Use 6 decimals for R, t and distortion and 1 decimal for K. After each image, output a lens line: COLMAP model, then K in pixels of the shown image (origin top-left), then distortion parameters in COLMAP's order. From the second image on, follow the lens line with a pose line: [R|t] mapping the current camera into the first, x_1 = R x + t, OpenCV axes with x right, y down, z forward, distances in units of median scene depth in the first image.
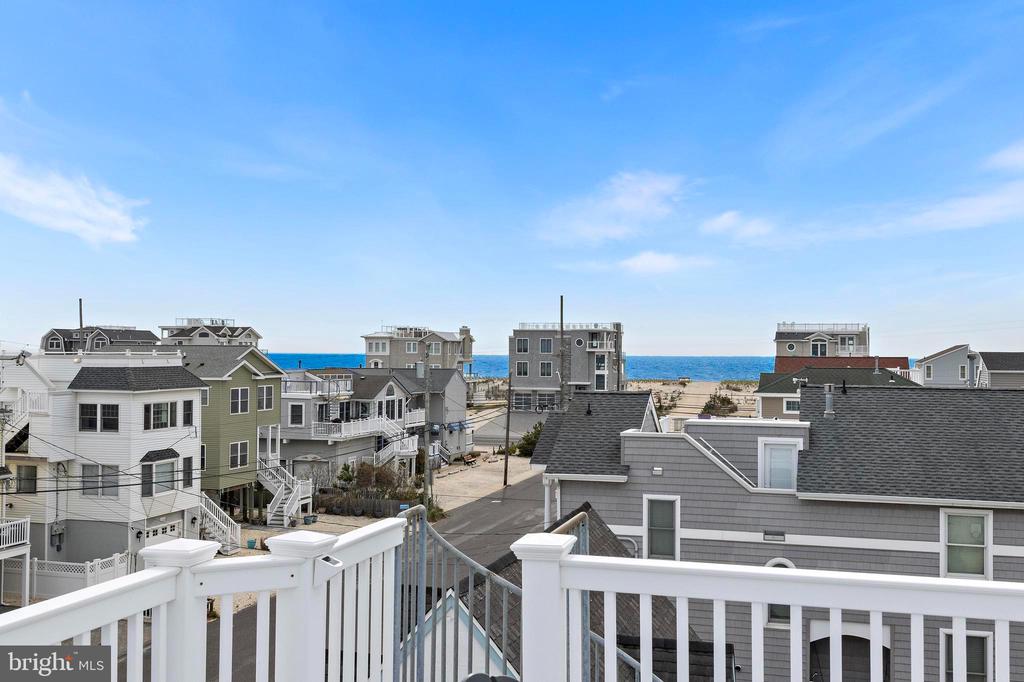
lens RADIAL K [[1064.2, 0, 518.8], [0, 1064.2, 339.6], [0, 0, 1]] dist [-0.001288, 0.000000]
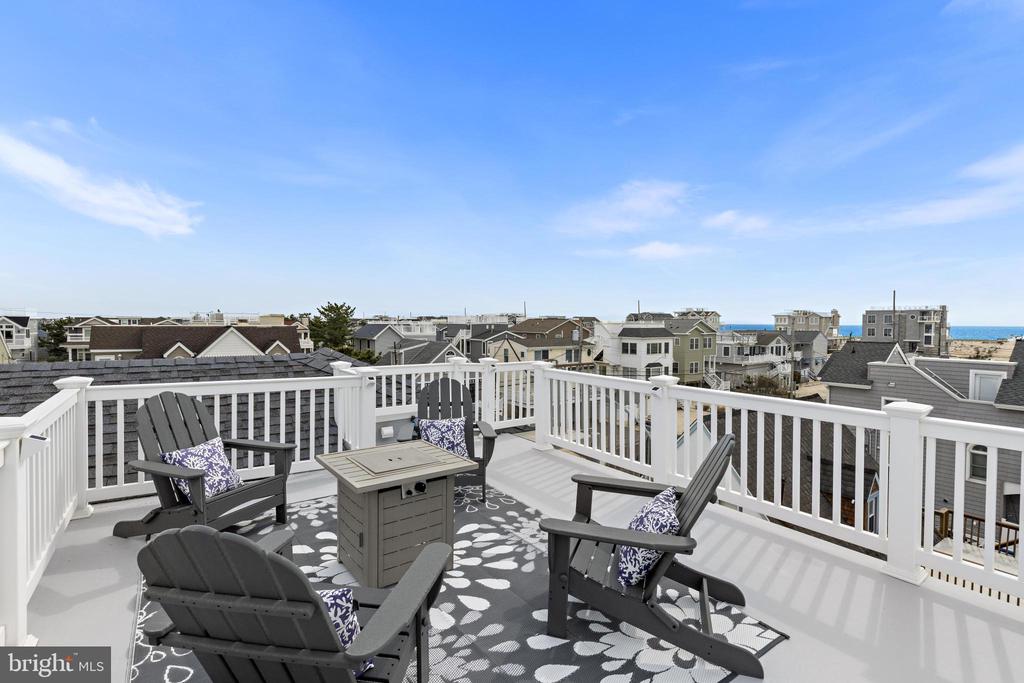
lens RADIAL K [[468.4, 0, 516.0], [0, 468.4, 337.6], [0, 0, 1]] dist [0.002025, -0.000263]
pose [[0.787164, 0.018369, -0.616471, 0.045844], [0.007324, 0.999207, 0.039126, 0.002558], [0.616701, -0.035313, 0.786405, -0.010739]]
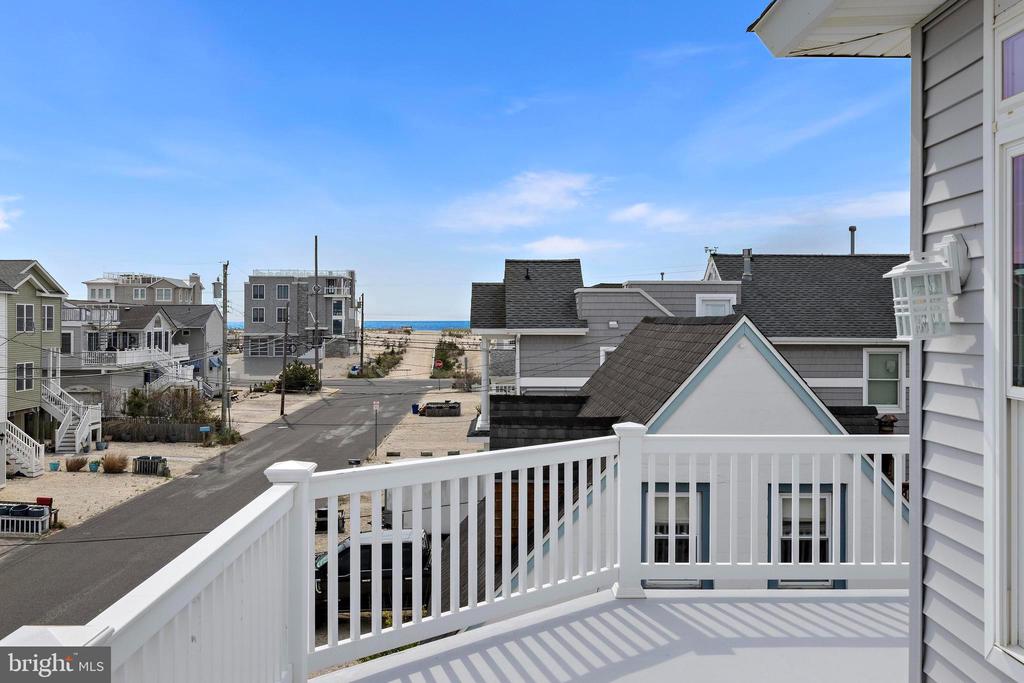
lens RADIAL K [[1009.8, 0, 525.7], [0, 1009.8, 314.0], [0, 0, 1]] dist [0.005753, 0.000000]
pose [[0.954087, -0.003075, 0.299513, -0.098362], [0.000068, 0.999949, 0.010050, 0.040247], [-0.299529, -0.009568, 0.954039, 0.028044]]
